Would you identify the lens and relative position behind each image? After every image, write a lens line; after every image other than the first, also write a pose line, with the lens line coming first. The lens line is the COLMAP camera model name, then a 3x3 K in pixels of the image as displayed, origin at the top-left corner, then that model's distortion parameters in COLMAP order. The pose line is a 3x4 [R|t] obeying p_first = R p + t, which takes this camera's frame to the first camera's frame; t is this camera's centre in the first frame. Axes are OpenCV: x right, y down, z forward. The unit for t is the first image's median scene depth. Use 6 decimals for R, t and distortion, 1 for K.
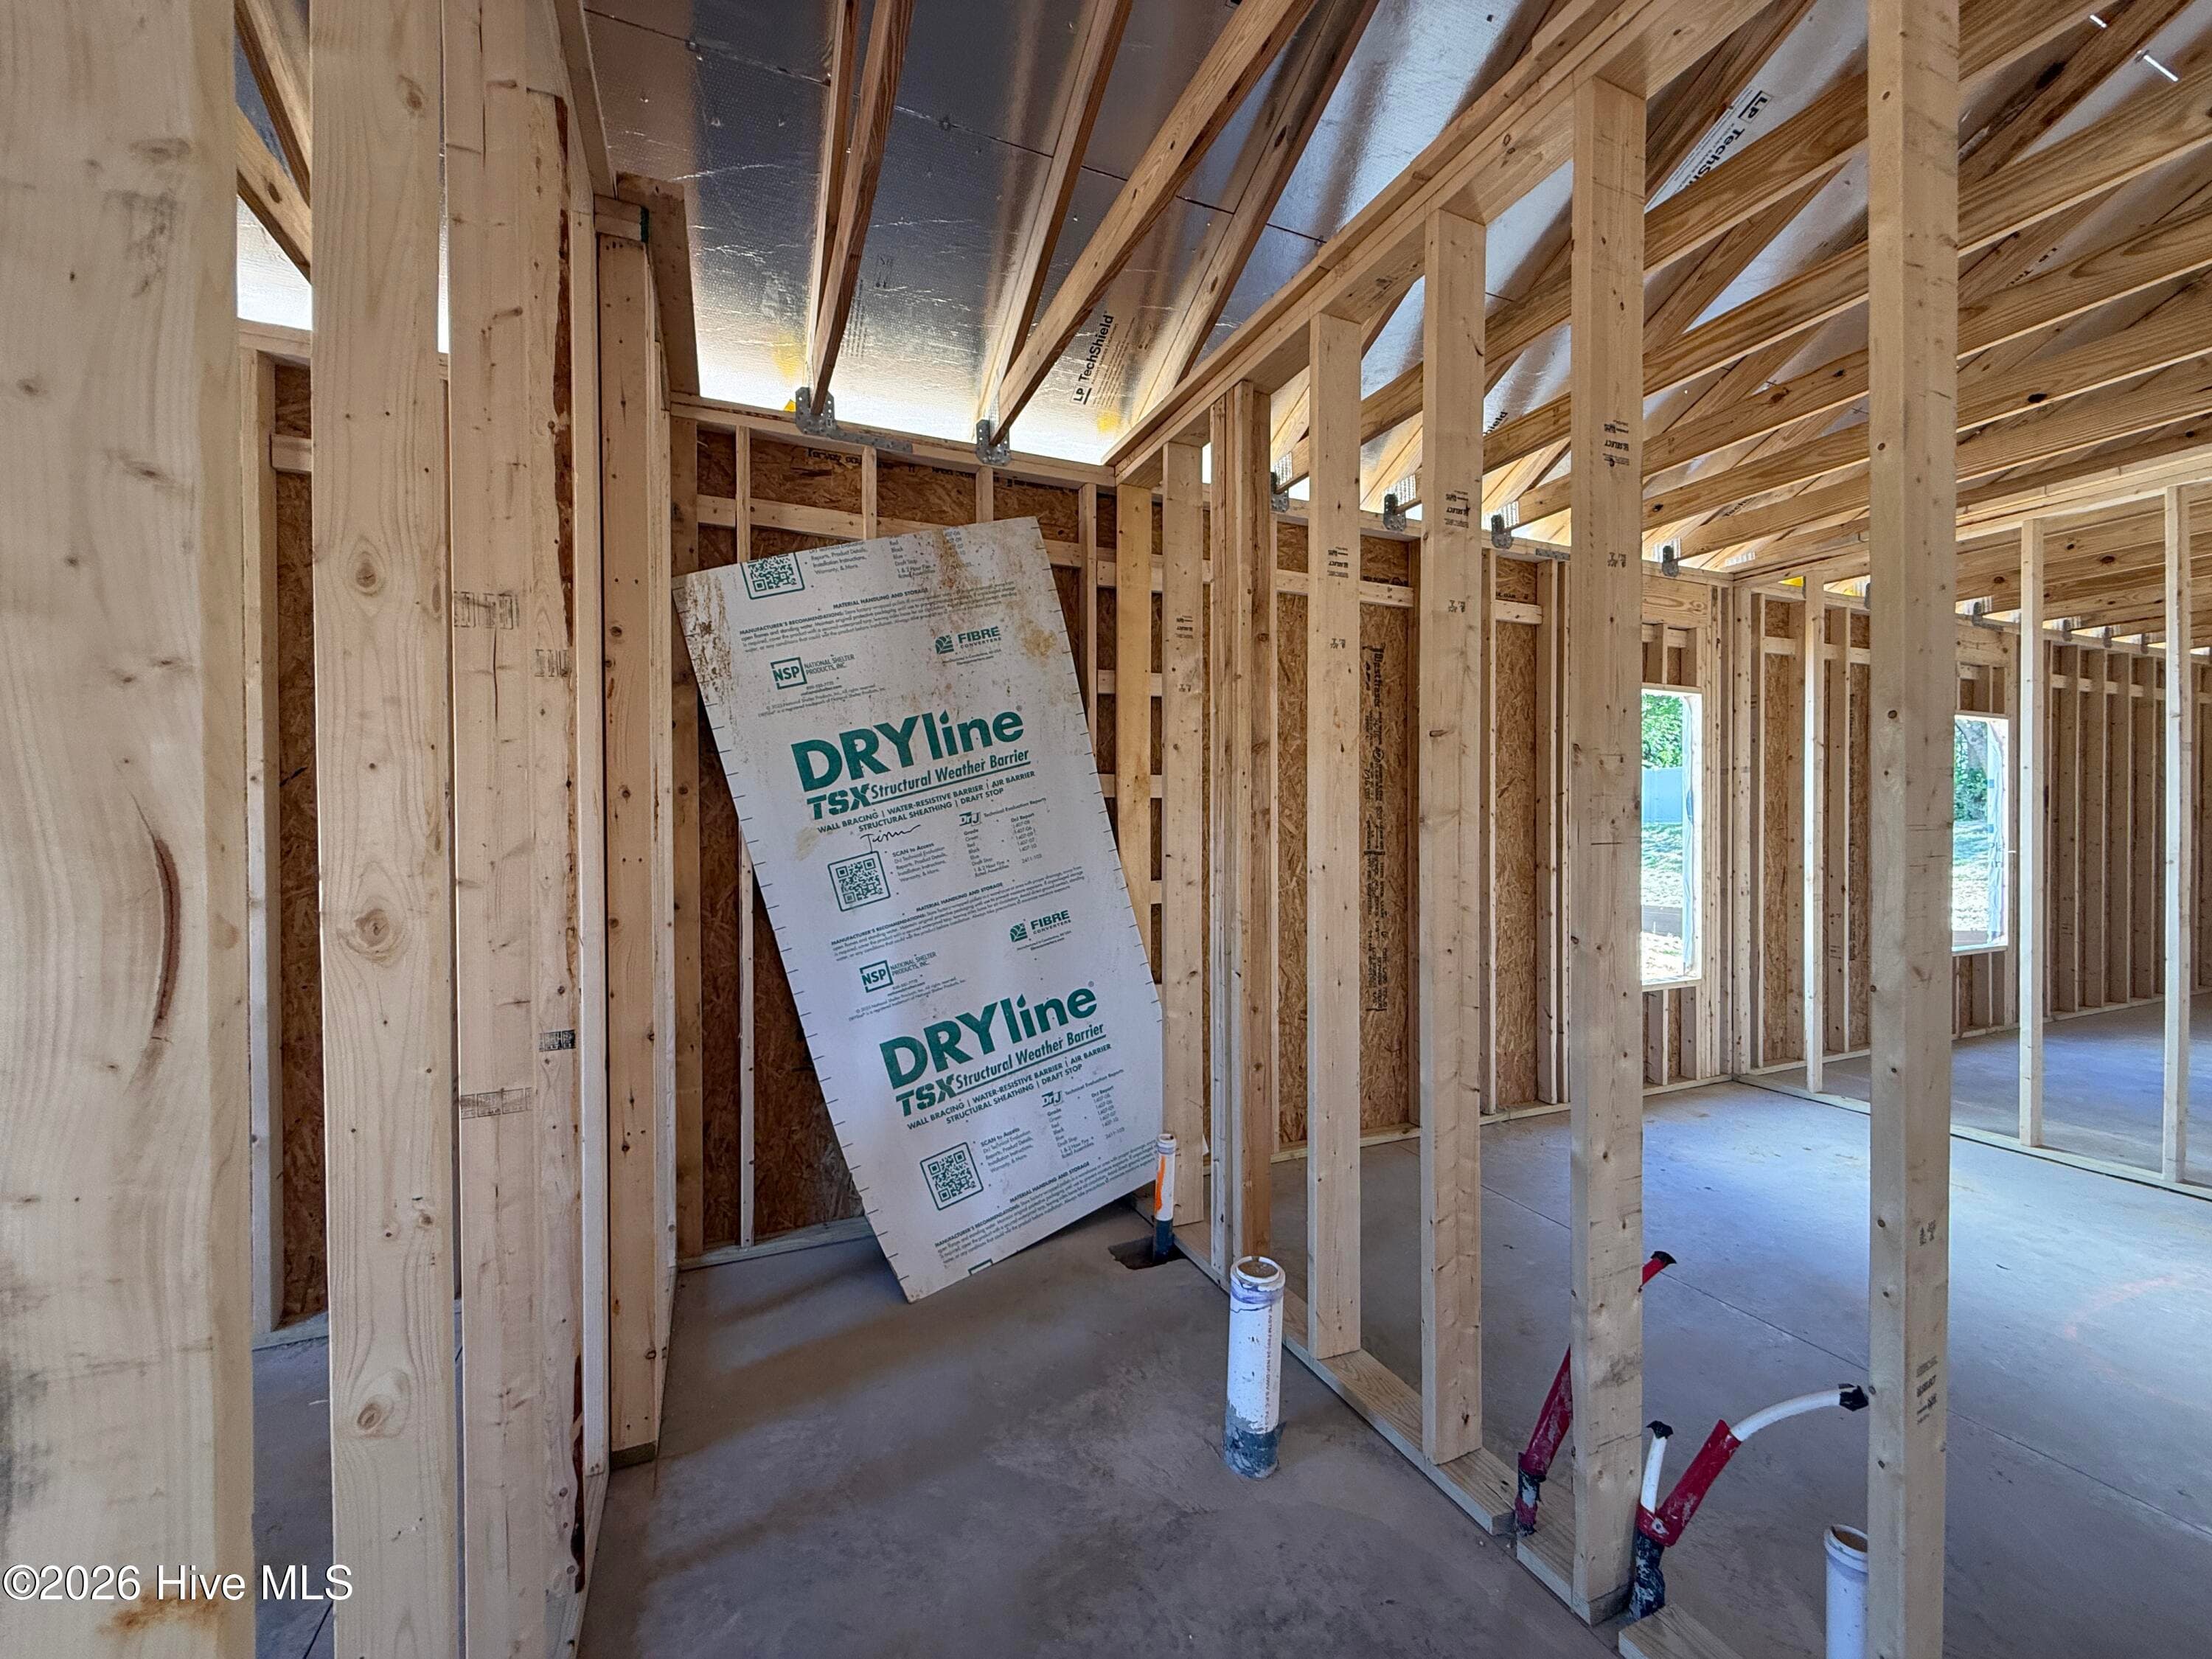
lens RADIAL K [[883.8, 0, 1100.2], [0, 883.8, 835.3], [0, 0, 1]] dist [0.001514, -0.000077]
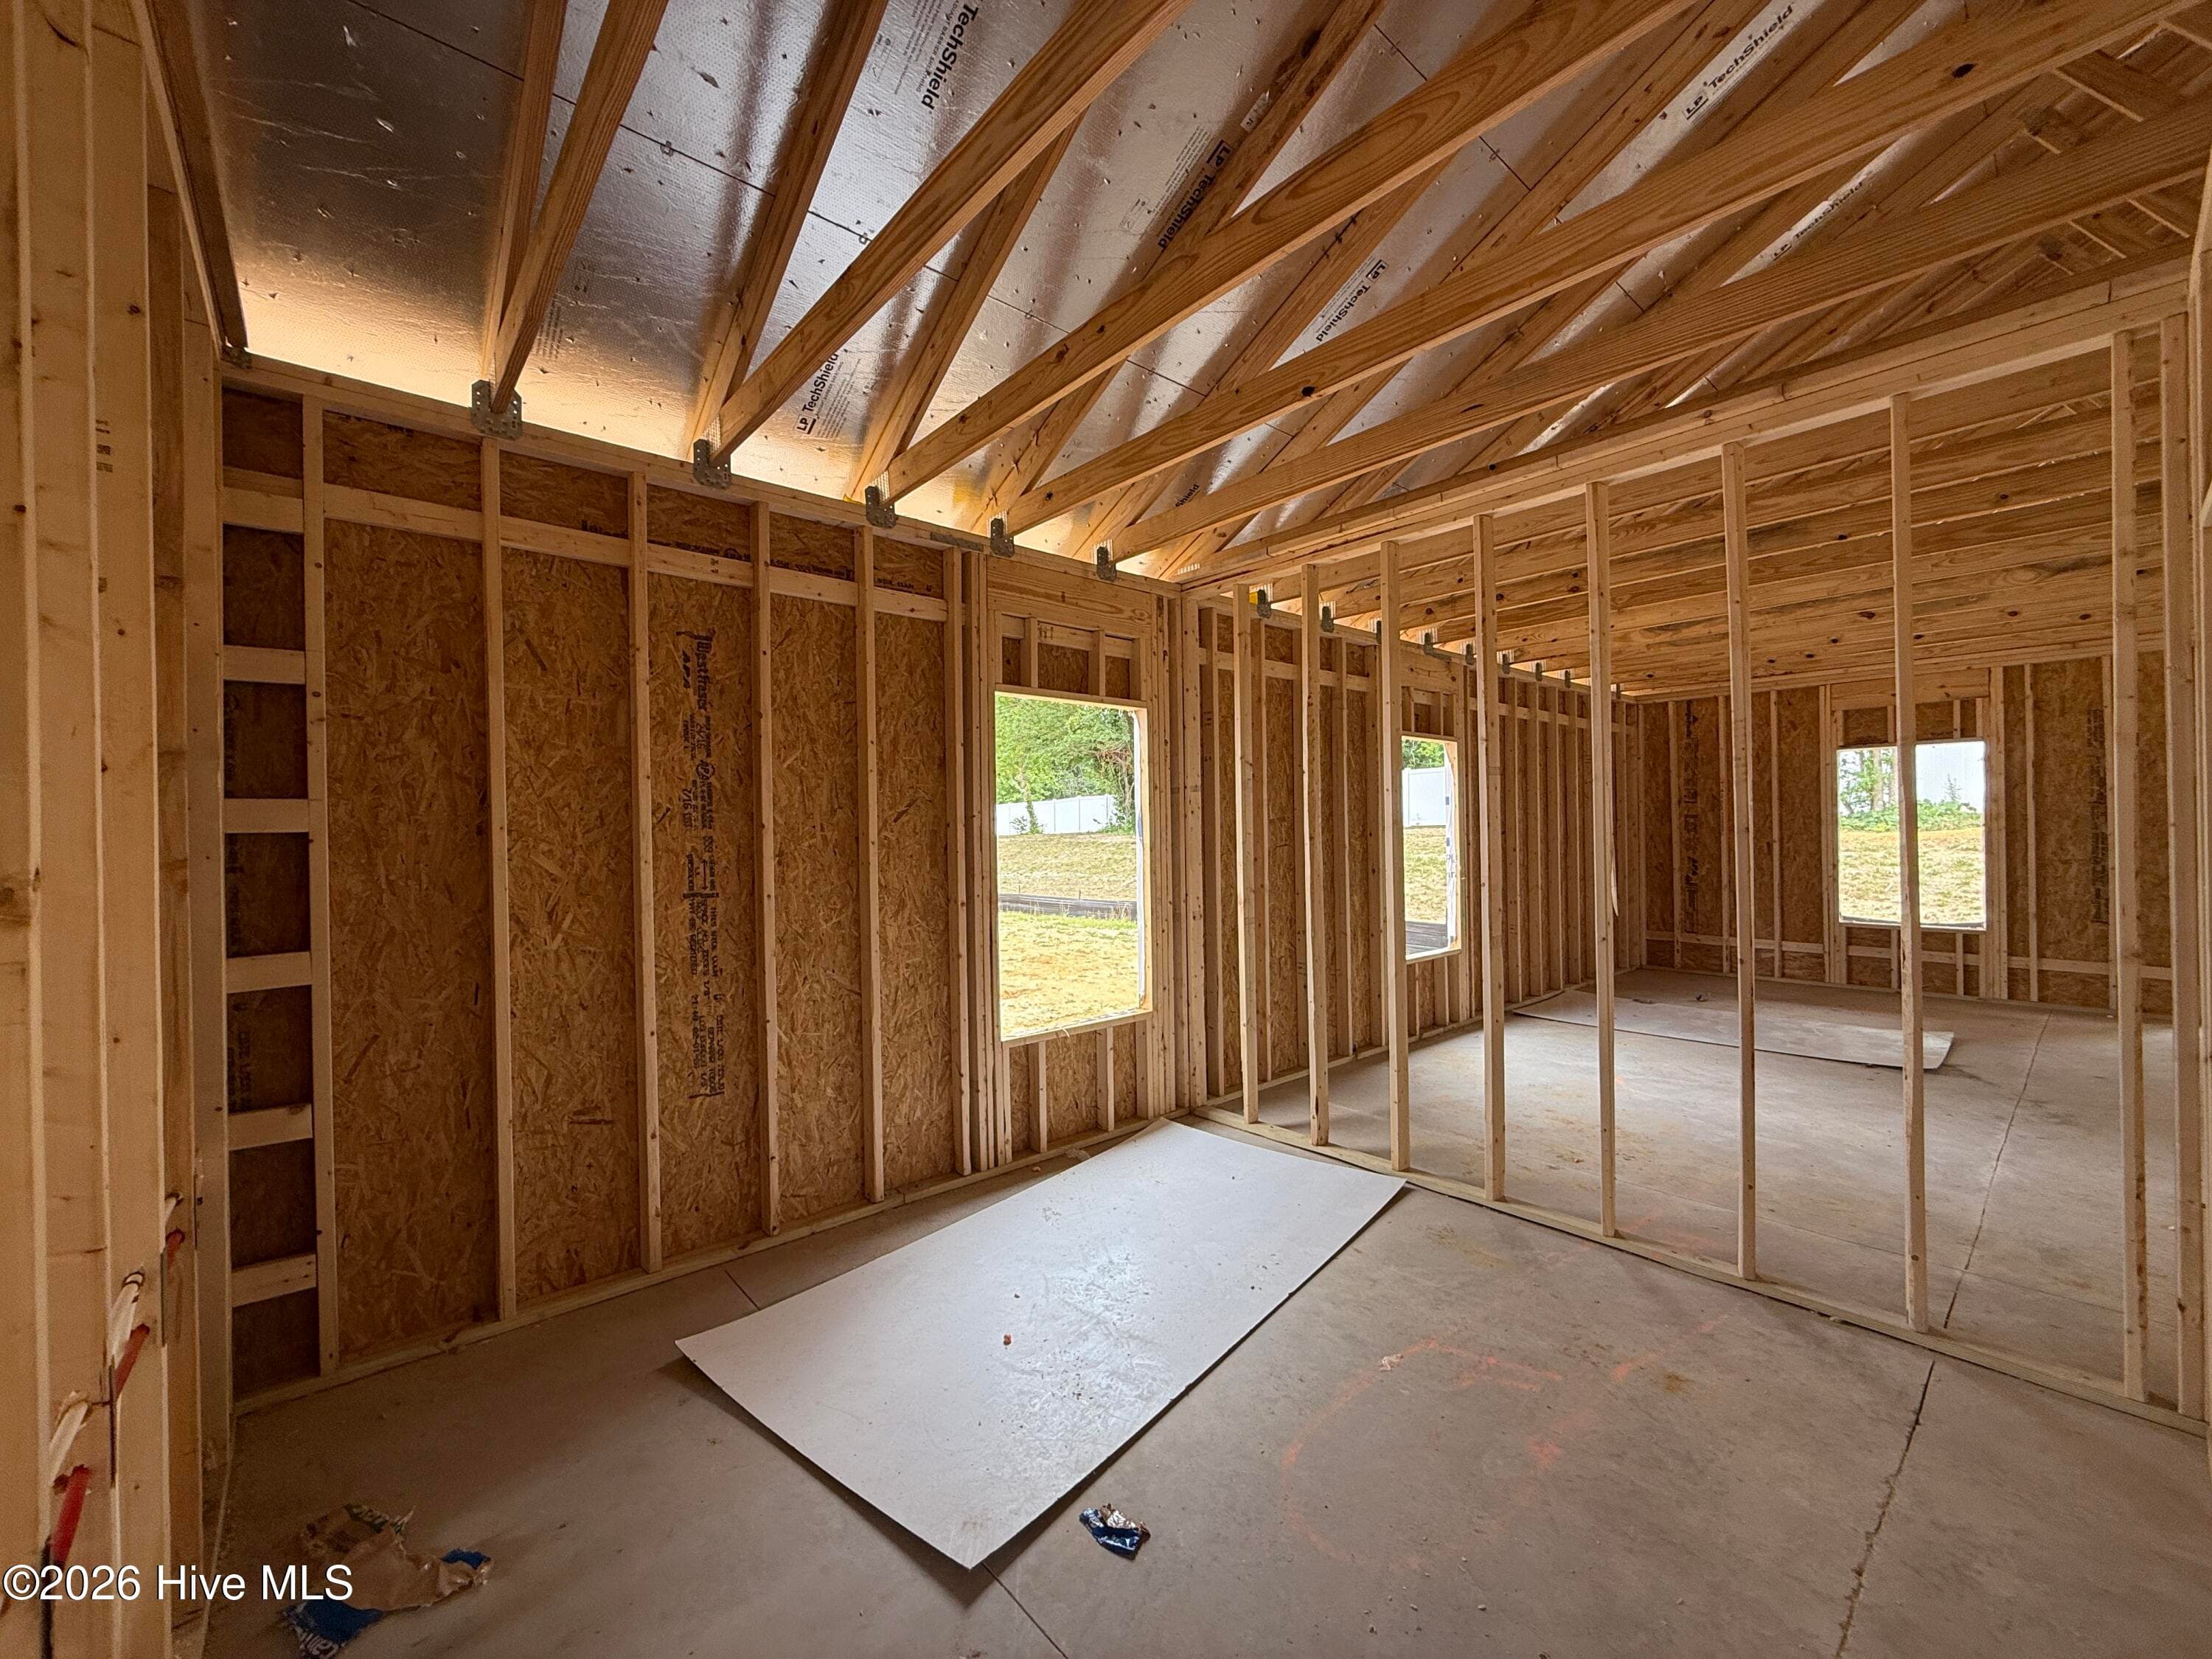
lens RADIAL K [[882.6, 0, 1100.2], [0, 882.6, 835.2], [0, 0, 1]] dist [0.001588, -0.000110]
pose [[0.952920, -0.013343, 0.302928, 0.545596], [0.016385, 0.999838, -0.007506, -0.028943], [-0.302779, 0.012116, 0.952984, 0.190616]]
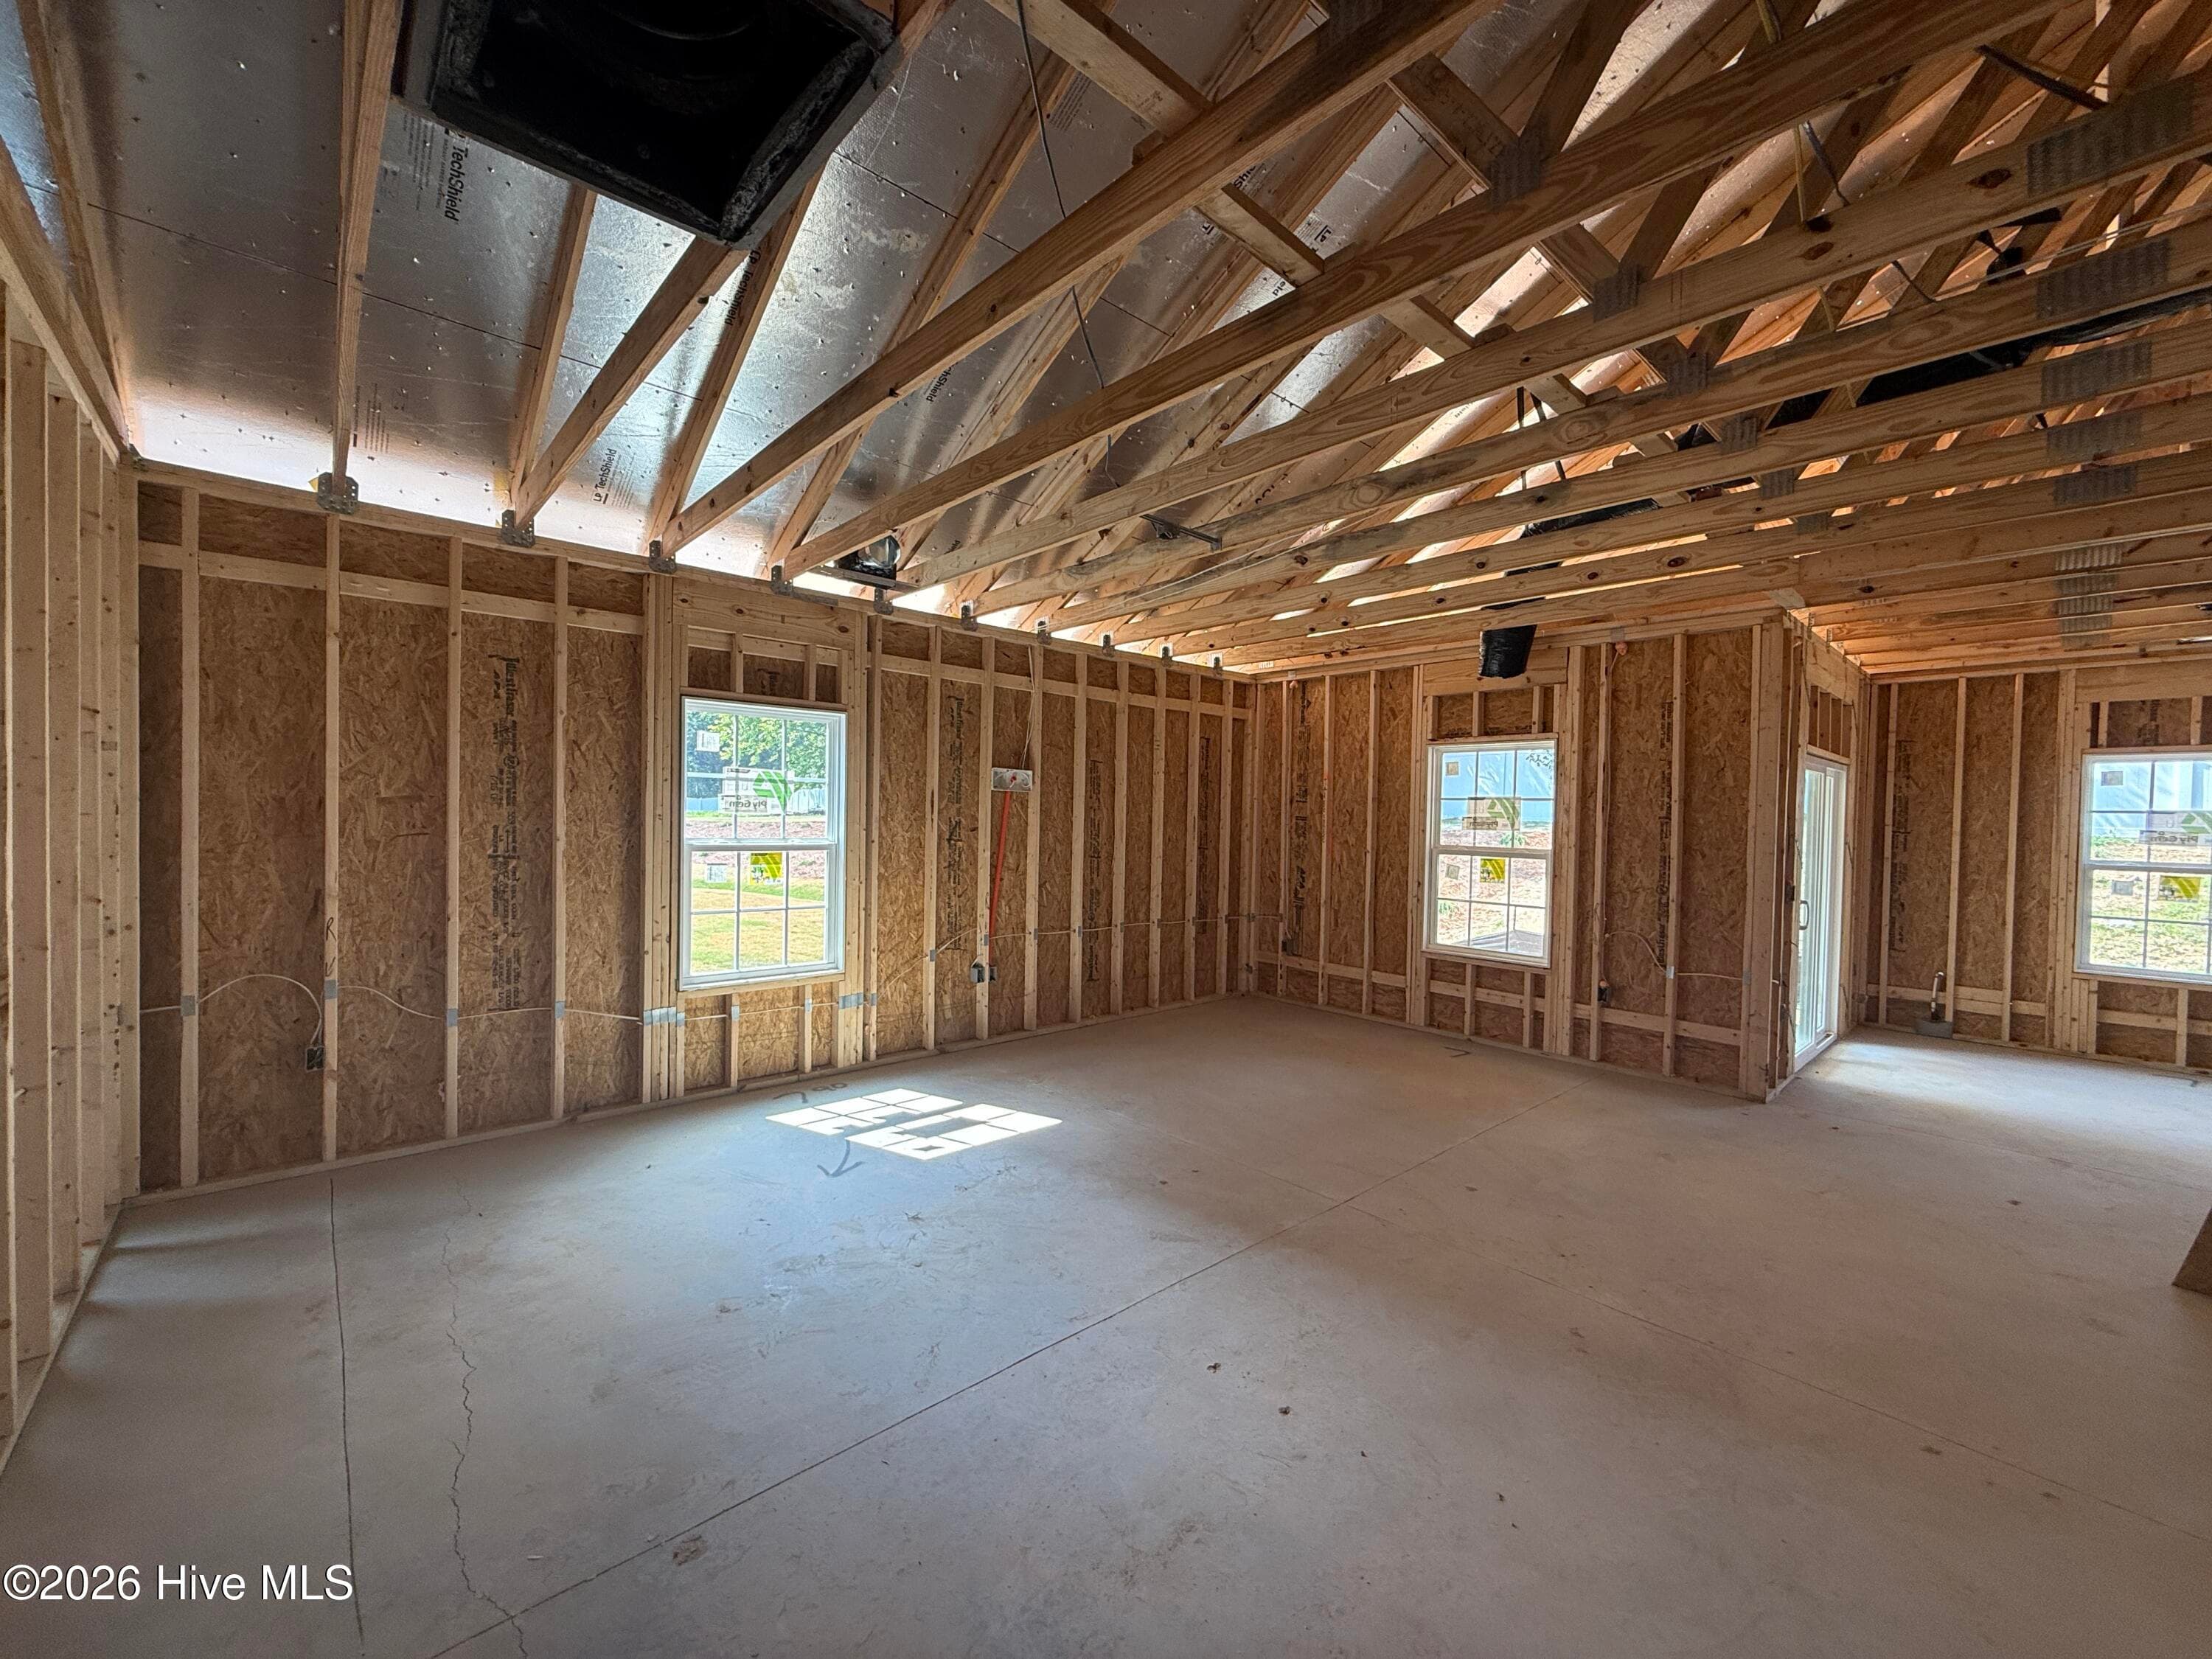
lens RADIAL K [[883.8, 0, 1100.2], [0, 883.8, 835.3], [0, 0, 1]] dist [0.001514, -0.000077]
pose [[0.946868, 0.014896, 0.321277, 1.960562], [-0.019316, 0.999758, 0.010572, -0.048954], [-0.321042, -0.016216, 0.946926, 0.223319]]
